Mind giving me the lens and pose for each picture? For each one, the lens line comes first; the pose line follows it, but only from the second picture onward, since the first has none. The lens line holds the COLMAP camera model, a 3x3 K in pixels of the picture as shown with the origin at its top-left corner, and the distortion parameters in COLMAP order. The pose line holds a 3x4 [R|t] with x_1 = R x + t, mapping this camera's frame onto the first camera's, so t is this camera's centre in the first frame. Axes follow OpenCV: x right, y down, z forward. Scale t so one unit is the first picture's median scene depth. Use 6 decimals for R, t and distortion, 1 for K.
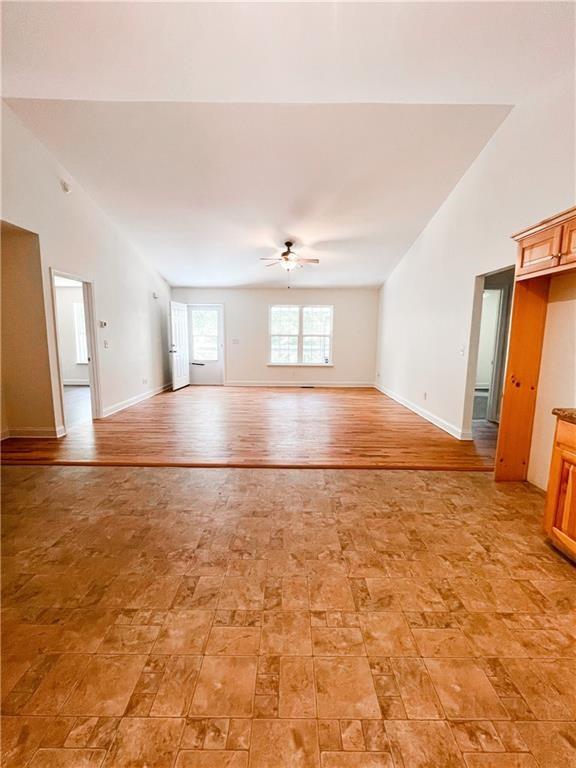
lens RADIAL K [[328.0, 0, 286.6], [0, 328.0, 382.7], [0, 0, 1]] dist [-0.004078, -0.000356]
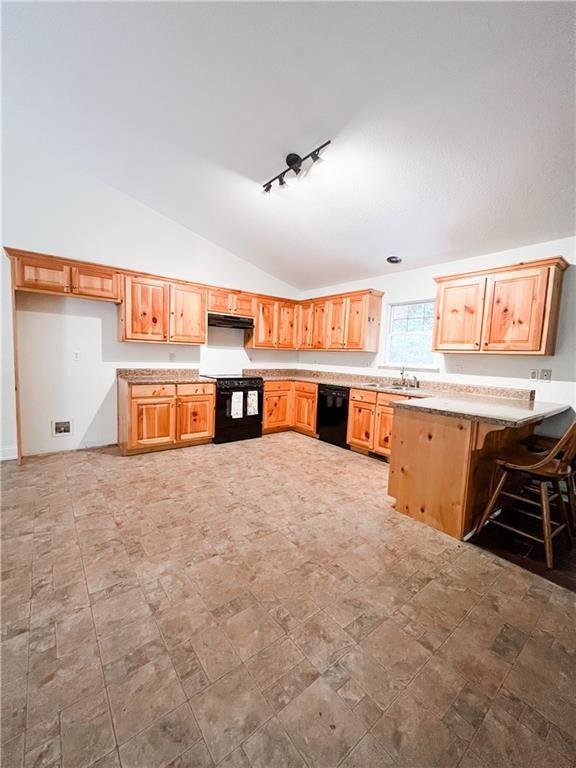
lens RADIAL K [[307.4, 0, 289.3], [0, 307.4, 382.2], [0, 0, 1]] dist [-0.001314, 0.000246]
pose [[-0.625587, -0.105967, 0.772924, -0.279010], [0.062181, 0.980808, 0.184795, -0.045058], [-0.777672, 0.163666, -0.606992, 0.338167]]
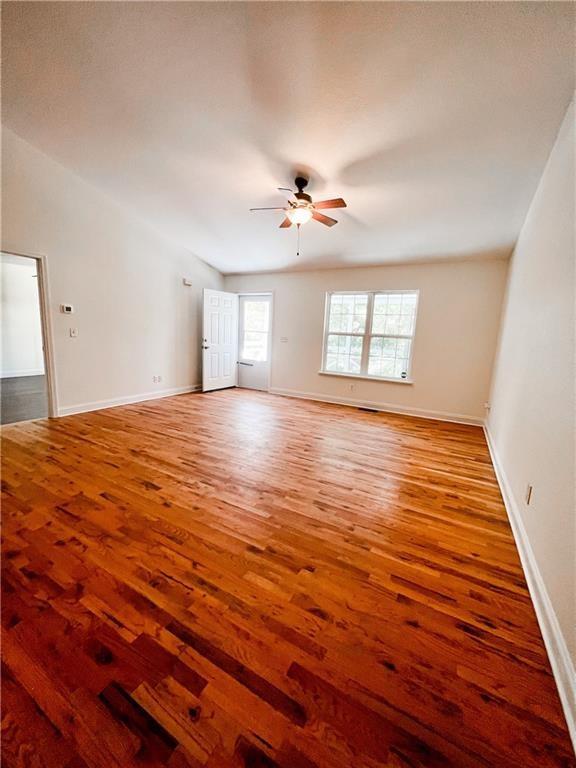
lens RADIAL K [[307.4, 0, 286.6], [0, 307.4, 381.0], [0, 0, 1]] dist [-0.001314, 0.000246]
pose [[0.876347, 0.105423, -0.470002, 0.220961], [-0.106606, 0.994007, 0.024186, -0.047147], [0.469735, 0.028910, 0.882334, 0.367058]]
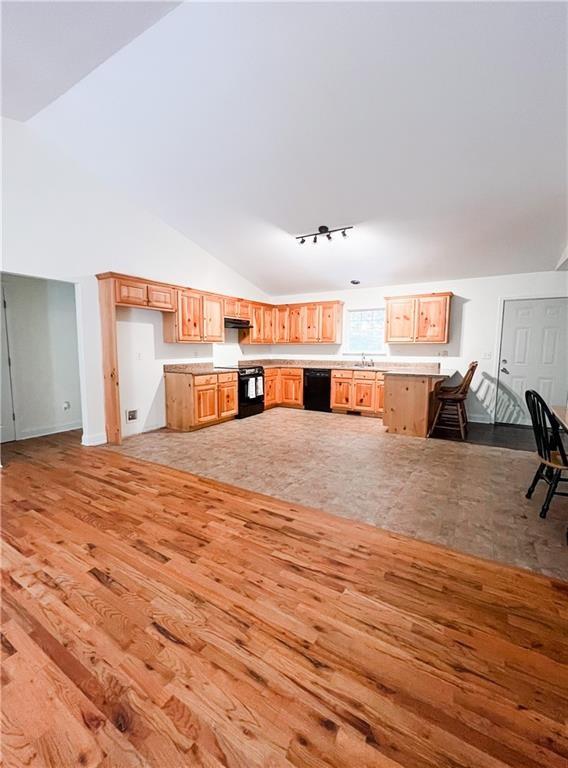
lens RADIAL K [[328.0, 0, 280.7], [0, 328.0, 381.6], [0, 0, 1]] dist [-0.004078, -0.000356]
pose [[-0.855938, -0.068794, 0.512482, -0.249612], [0.059048, 0.971622, 0.229049, -0.094711], [-0.513697, 0.226313, -0.827586, 0.675362]]
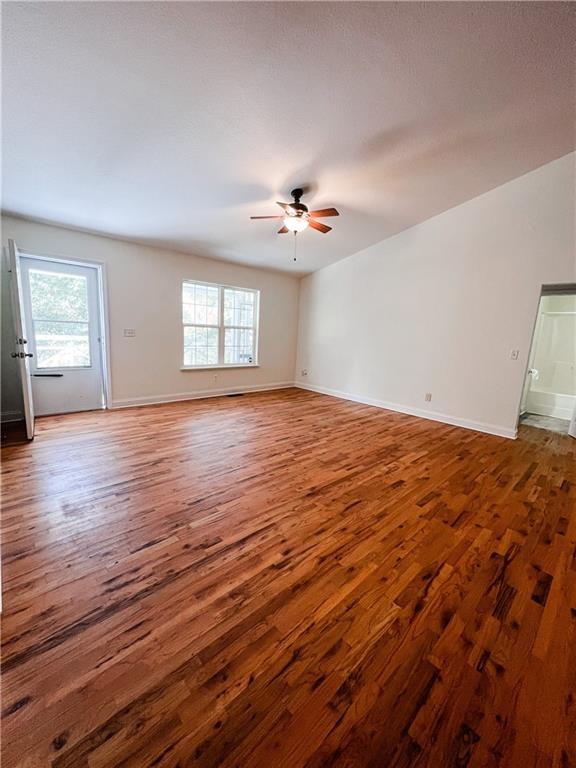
lens RADIAL K [[307.4, 0, 287.7], [0, 307.4, 383.0], [0, 0, 1]] dist [-0.001314, 0.000246]
pose [[0.727204, -0.091675, 0.680272, -0.351016], [0.057008, 0.995684, 0.073239, -0.064197], [-0.684050, -0.014478, 0.729292, 0.415995]]
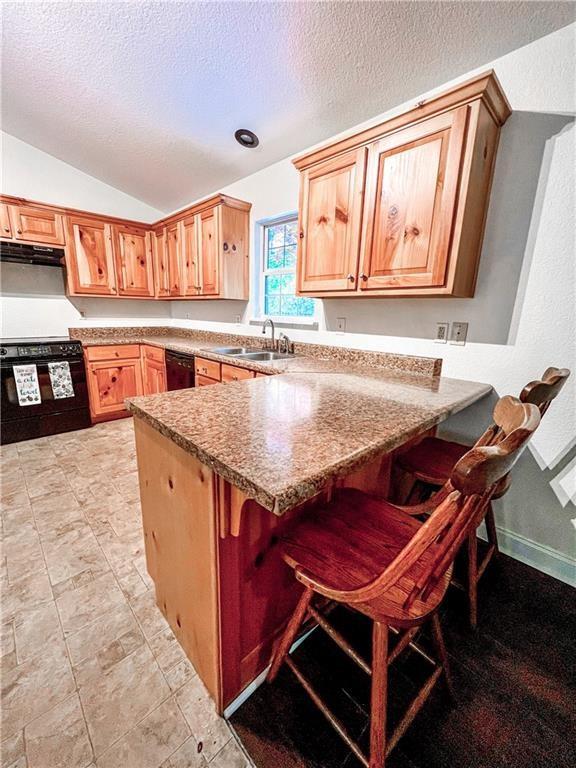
lens RADIAL K [[307.4, 0, 289.5], [0, 307.4, 381.6], [0, 0, 1]] dist [-0.001314, 0.000246]
pose [[-0.697896, -0.190541, 0.690387, -0.256496], [0.062954, 0.943909, 0.324150, -0.009809], [-0.713427, 0.269686, -0.646755, 0.098989]]
